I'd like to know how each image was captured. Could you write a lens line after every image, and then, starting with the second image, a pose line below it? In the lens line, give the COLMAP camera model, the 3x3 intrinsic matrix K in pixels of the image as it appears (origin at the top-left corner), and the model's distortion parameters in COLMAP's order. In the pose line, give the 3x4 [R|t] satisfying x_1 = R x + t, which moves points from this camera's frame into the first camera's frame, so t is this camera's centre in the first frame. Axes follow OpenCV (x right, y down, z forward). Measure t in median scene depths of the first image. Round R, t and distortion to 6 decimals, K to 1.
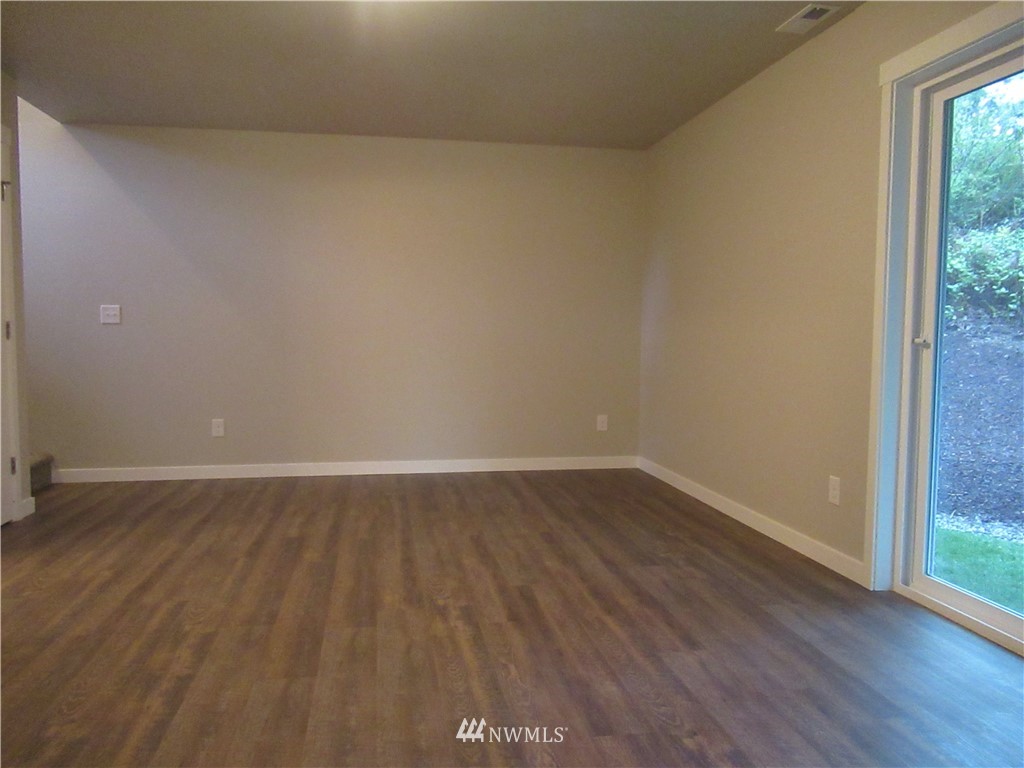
lens RADIAL K [[772.3, 0, 512.0], [0, 772.3, 384.0], [0, 0, 1]] dist [0.005245, 0.001114]
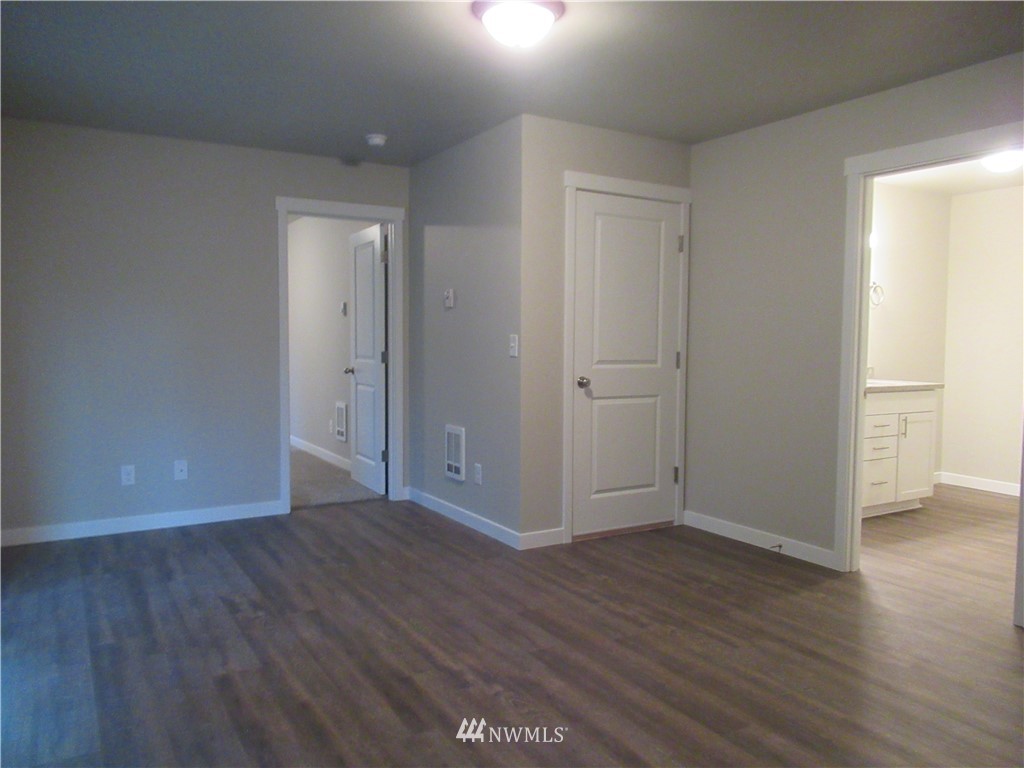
lens RADIAL K [[765.1, 0, 512.0], [0, 765.1, 384.0], [0, 0, 1]] dist [0.000195, -0.000049]
pose [[-0.932529, 0.016307, -0.360728, 0.208028], [-0.031458, 0.991513, 0.126147, -0.179581], [0.359723, 0.128984, -0.924101, 1.796686]]
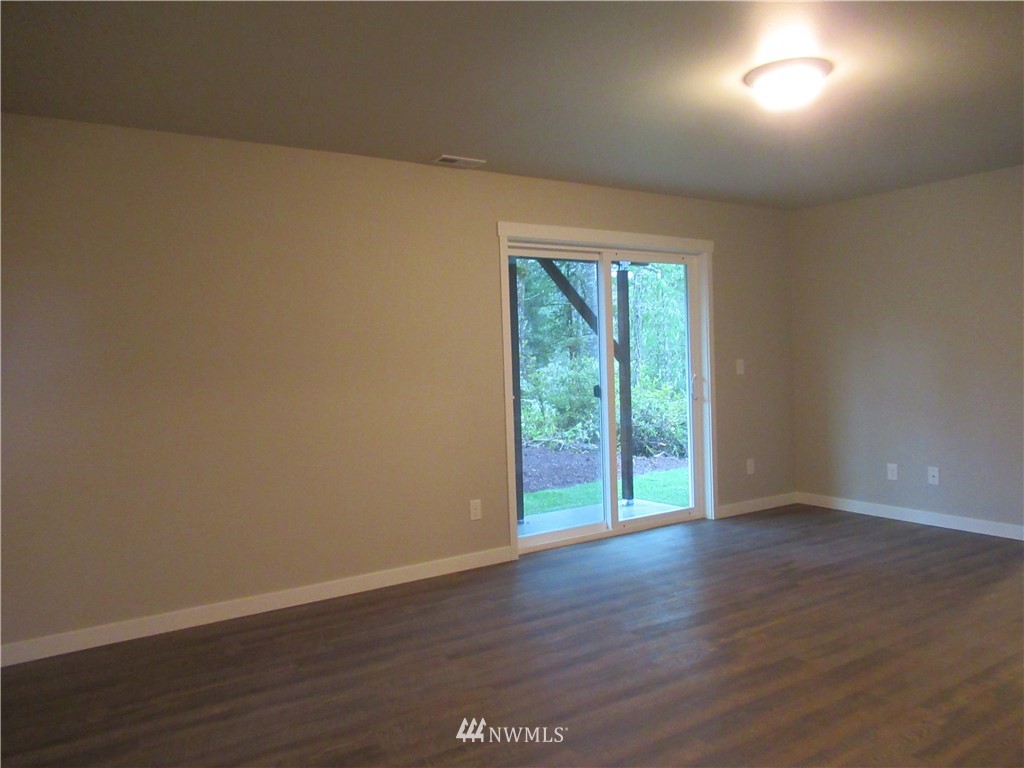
lens RADIAL K [[772.3, 0, 512.0], [0, 772.3, 384.0], [0, 0, 1]] dist [0.005245, 0.001114]
pose [[-0.406337, -0.024371, 0.913398, -0.992284], [0.090227, 0.993688, 0.066652, -0.199393], [-0.909258, 0.109497, -0.401573, 1.685709]]
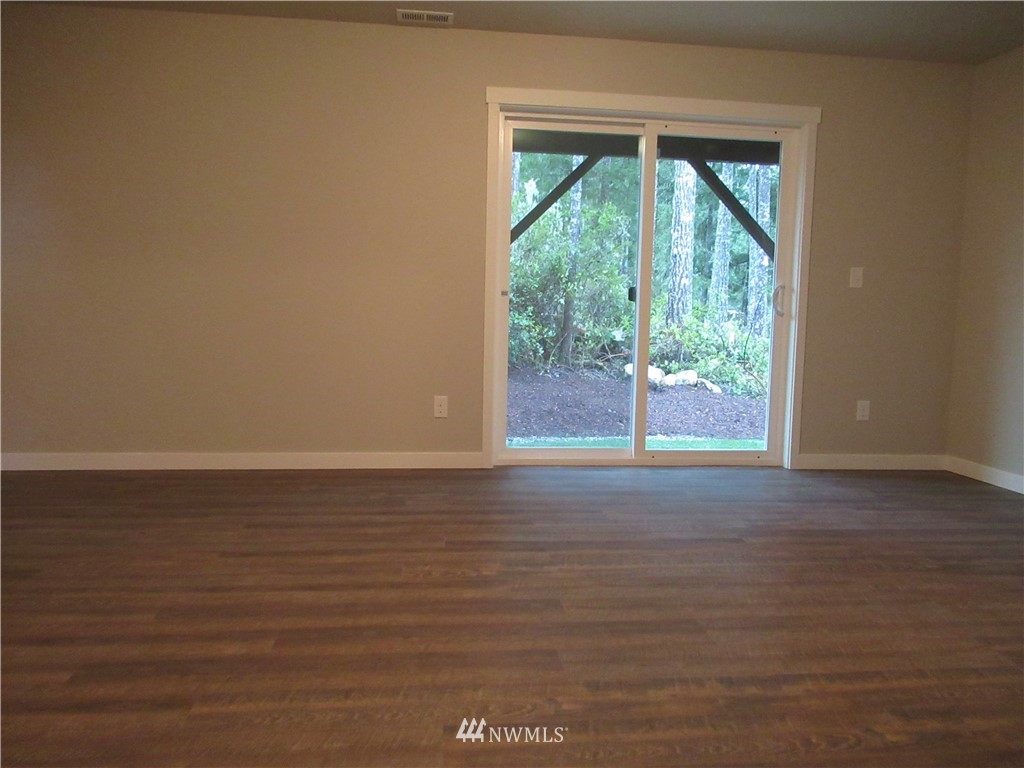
lens RADIAL K [[765.1, 0, 512.0], [0, 765.1, 384.0], [0, 0, 1]] dist [0.000195, -0.000049]
pose [[0.054711, -0.093383, 0.994126, -0.954017], [0.044757, 0.994846, 0.090987, -0.012779], [-0.997499, 0.039516, 0.058608, 0.924039]]
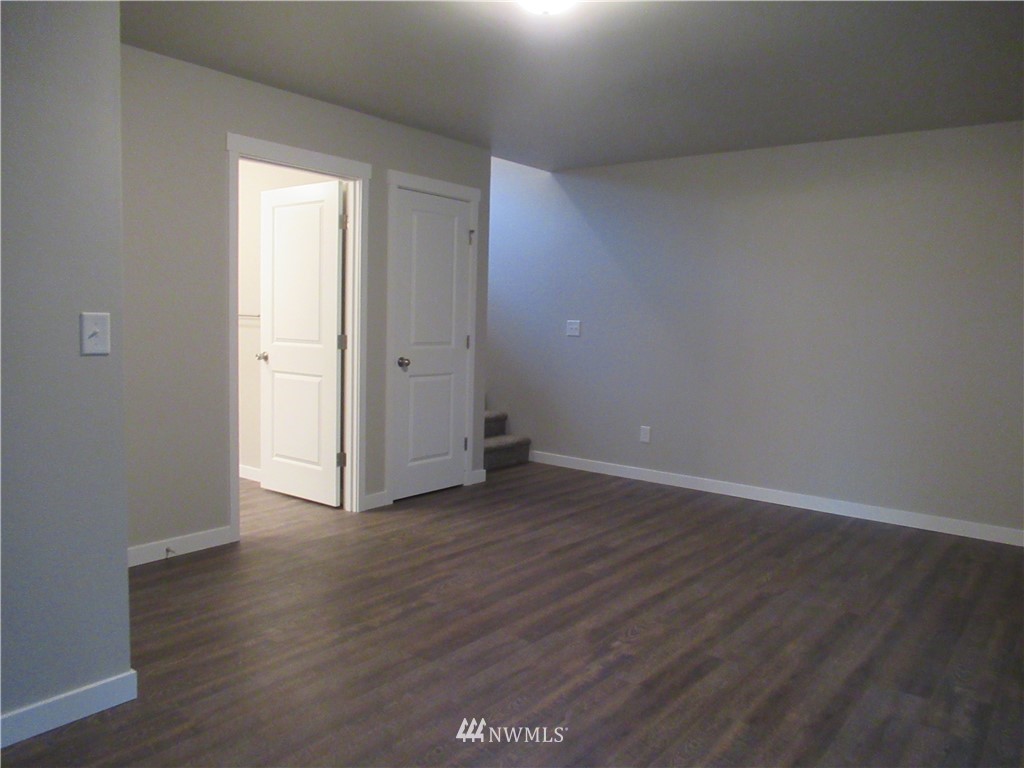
lens RADIAL K [[772.3, 0, 512.0], [0, 772.3, 384.0], [0, 0, 1]] dist [0.005245, 0.001114]
pose [[0.672888, 0.080938, -0.735303, 0.523292], [-0.075685, 0.996313, 0.040408, -0.079078], [0.735862, 0.028462, 0.676533, 0.226121]]
